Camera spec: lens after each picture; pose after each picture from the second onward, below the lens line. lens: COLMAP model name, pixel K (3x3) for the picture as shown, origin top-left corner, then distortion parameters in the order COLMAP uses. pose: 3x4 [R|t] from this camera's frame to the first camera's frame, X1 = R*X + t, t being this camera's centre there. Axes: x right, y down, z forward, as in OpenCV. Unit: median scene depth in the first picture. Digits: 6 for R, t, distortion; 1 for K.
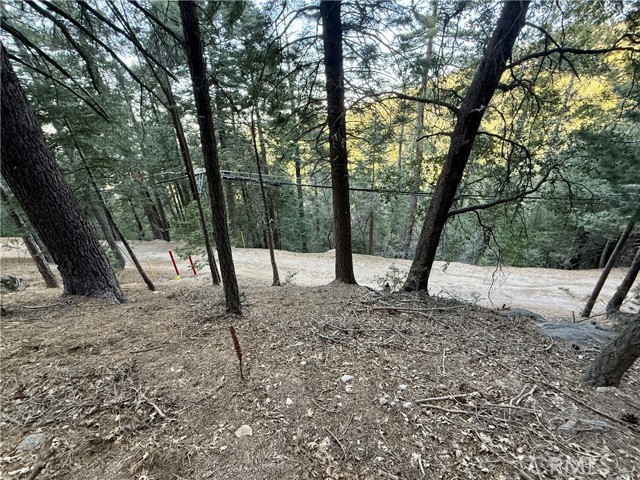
lens RADIAL K [[254.0, 0, 317.5], [0, 254.0, 241.0], [0, 0, 1]] dist [-0.000583, 0.000568]
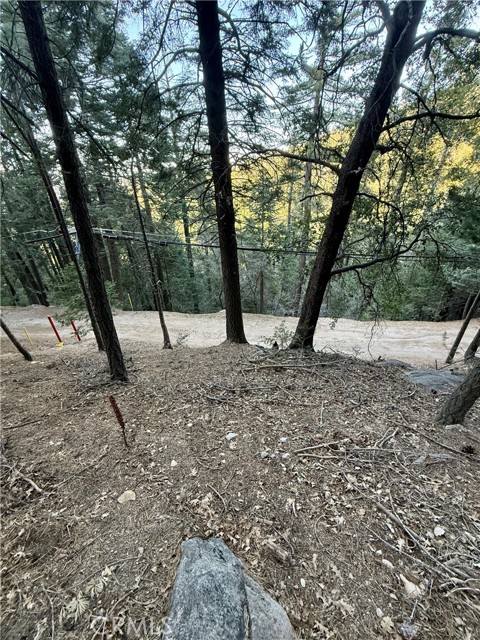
lens RADIAL K [[254.0, 0, 239.4], [0, 254.0, 318.4], [0, 0, 1]] dist [-0.000583, 0.000568]
pose [[0.993293, -0.033984, 0.110513, 0.017409], [0.026146, 0.997089, 0.071618, -0.005942], [-0.112625, -0.068248, 0.991291, -0.002415]]
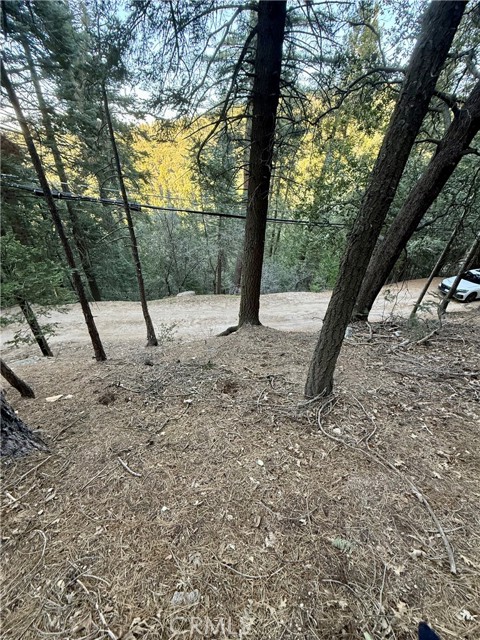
lens RADIAL K [[254.0, 0, 238.1], [0, 254.0, 317.1], [0, 0, 1]] dist [-0.000583, 0.000568]
pose [[0.890626, -0.145914, 0.430691, -0.433316], [0.086350, 0.984155, 0.154861, -0.009191], [-0.446463, -0.100733, 0.889114, 0.337581]]
